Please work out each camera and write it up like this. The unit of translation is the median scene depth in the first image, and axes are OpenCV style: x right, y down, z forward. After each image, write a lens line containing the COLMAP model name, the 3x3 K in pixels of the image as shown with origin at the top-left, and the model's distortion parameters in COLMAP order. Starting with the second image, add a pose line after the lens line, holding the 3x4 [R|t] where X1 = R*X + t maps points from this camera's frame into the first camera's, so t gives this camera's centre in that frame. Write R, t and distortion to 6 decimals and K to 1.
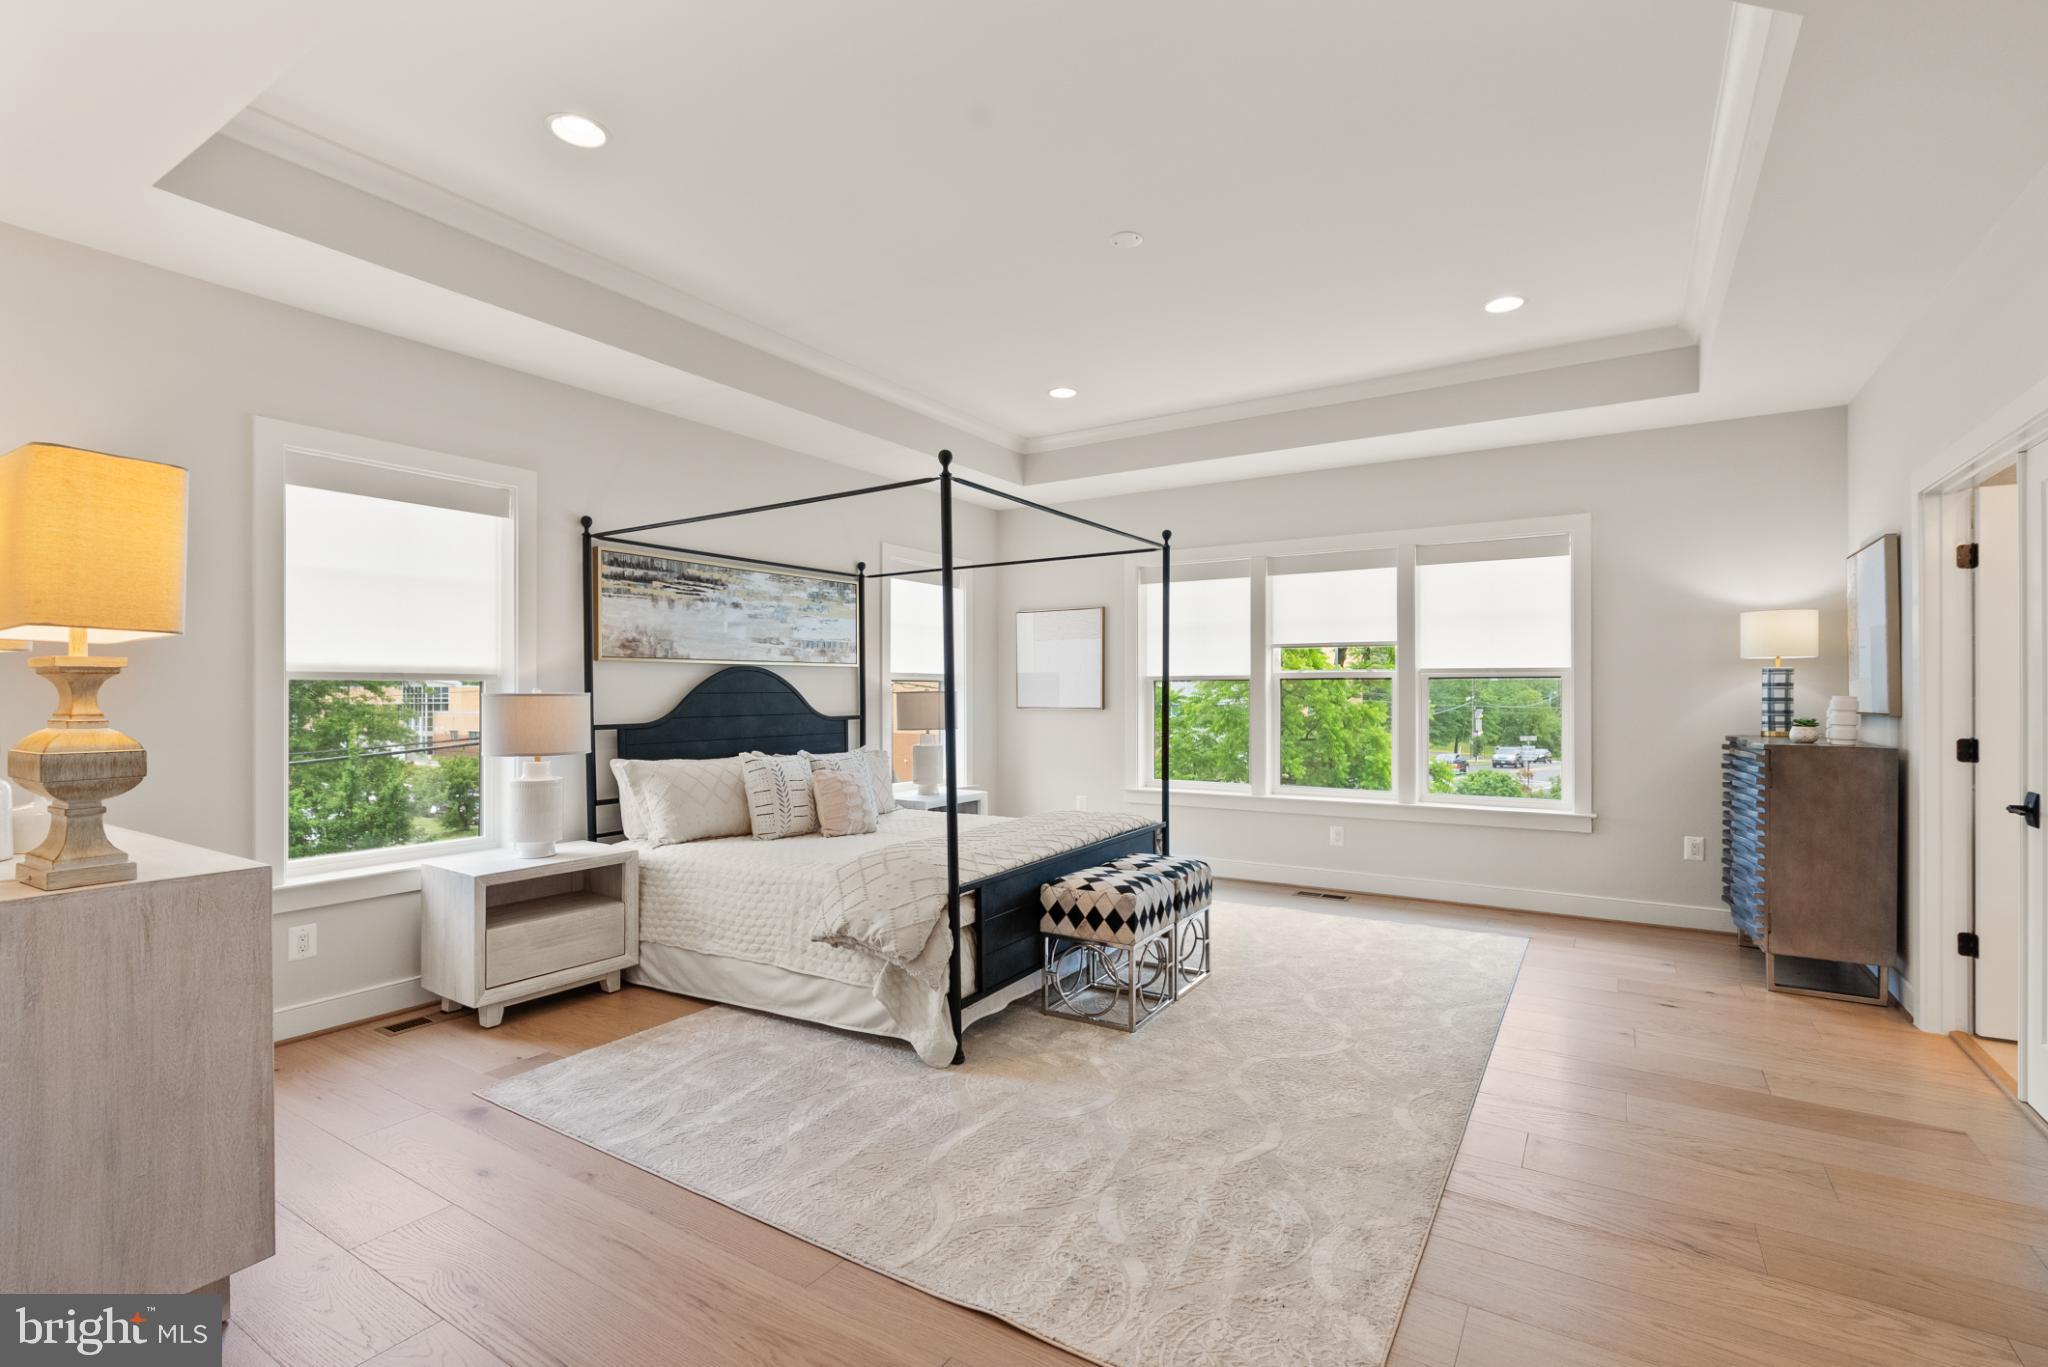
lens RADIAL K [[941.6, 0, 1032.9], [0, 941.6, 687.1], [0, 0, 1]] dist [-0.000212, 0.001353]
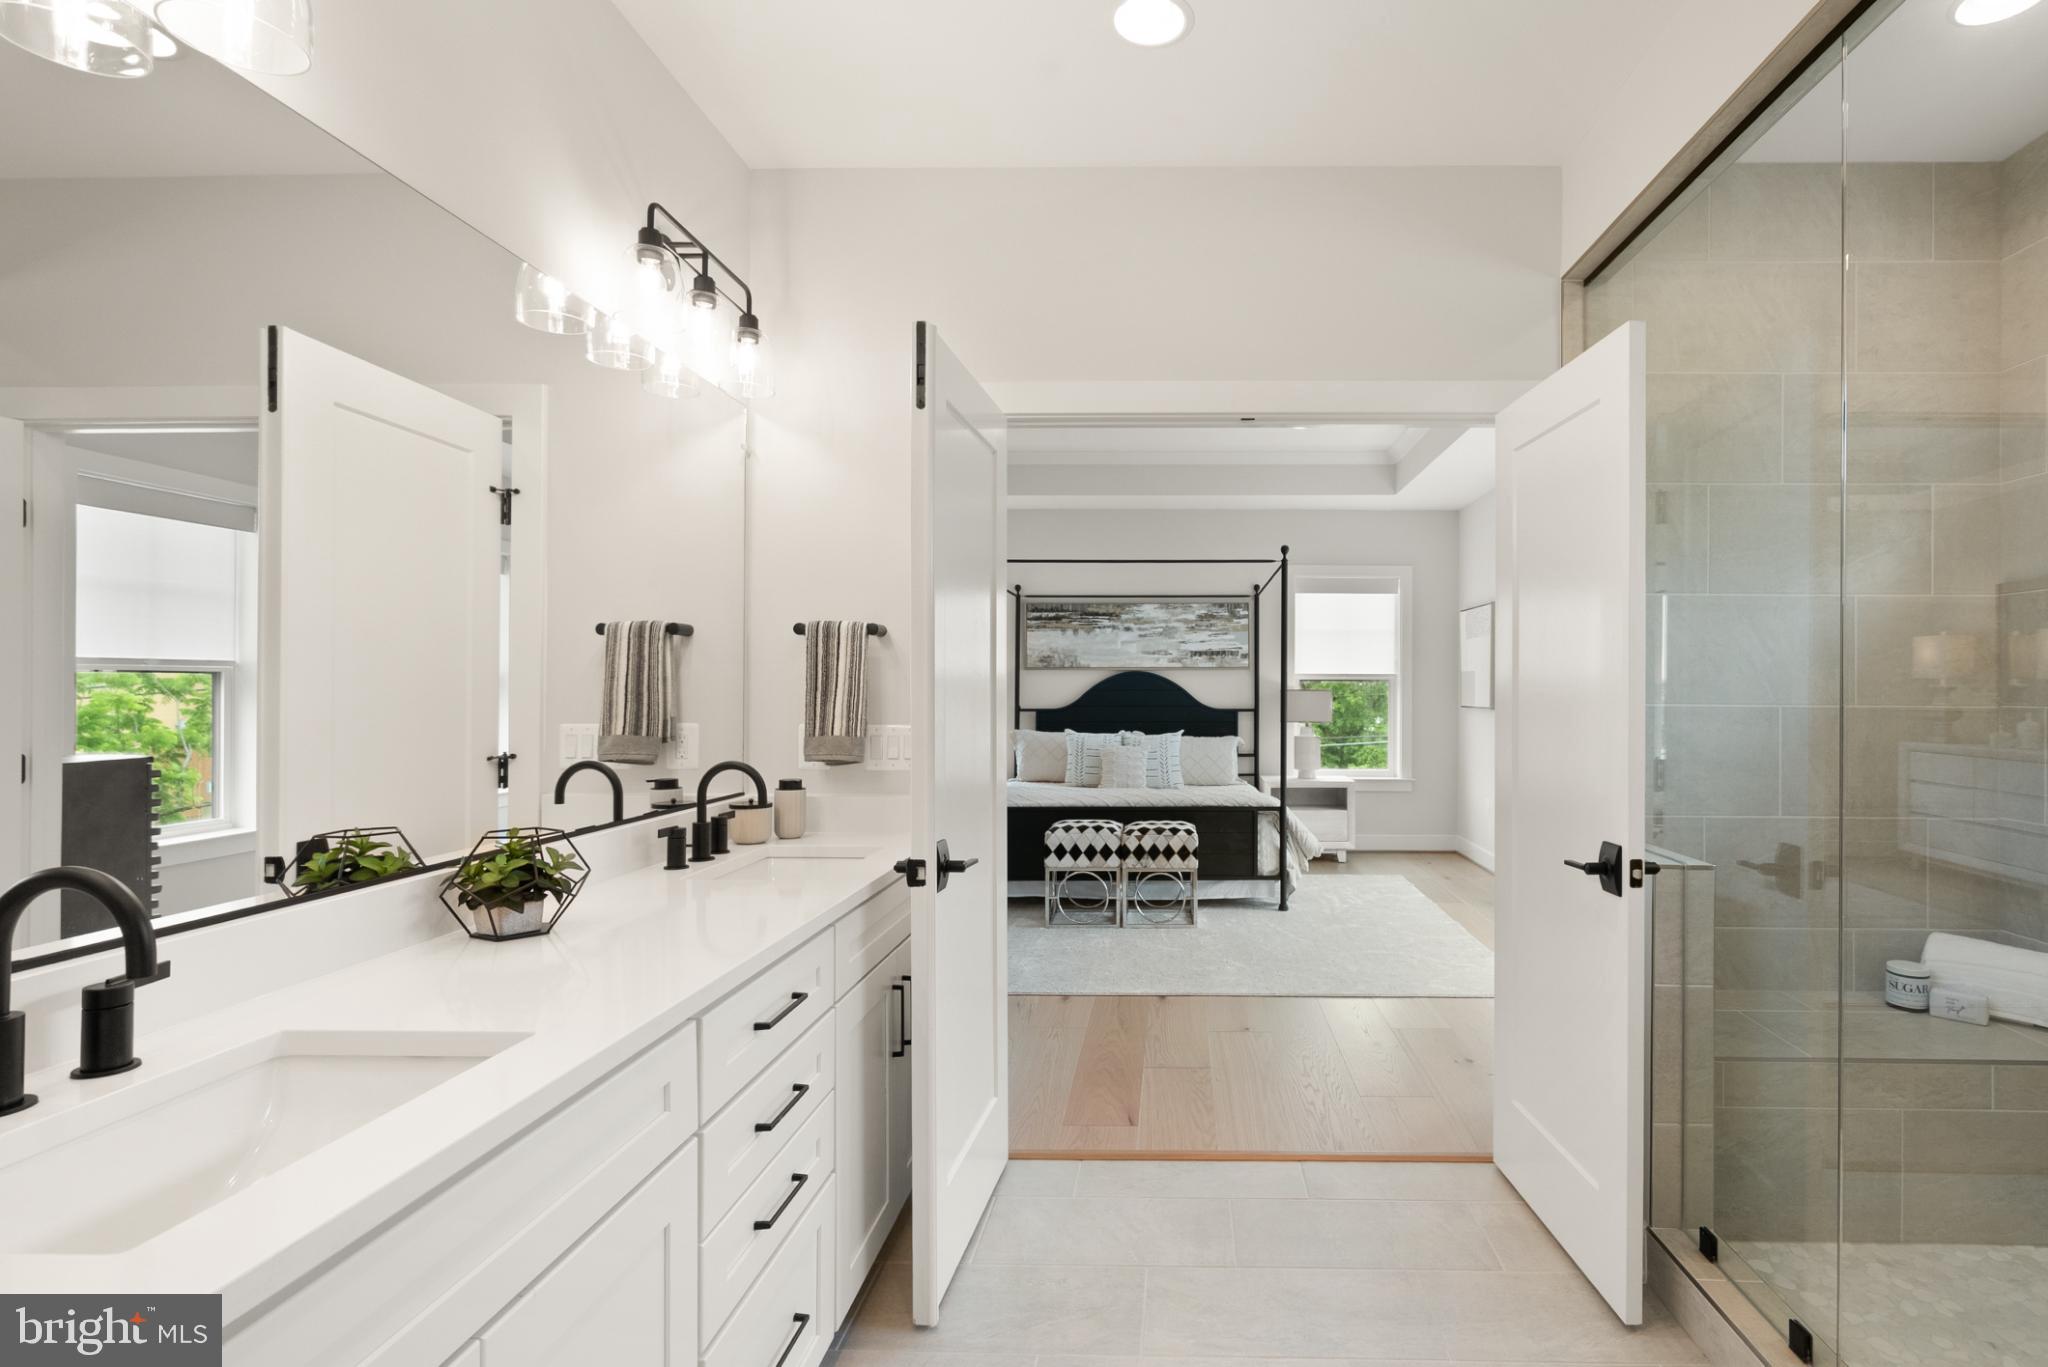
lens RADIAL K [[941.6, 0, 1032.9], [0, 941.6, 687.1], [0, 0, 1]] dist [-0.000212, 0.001353]
pose [[0.496126, 0.003651, -0.868243, 0.869376], [0.001442, 0.999986, 0.005029, -0.006100], [0.868249, -0.003747, 0.496114, 0.165791]]
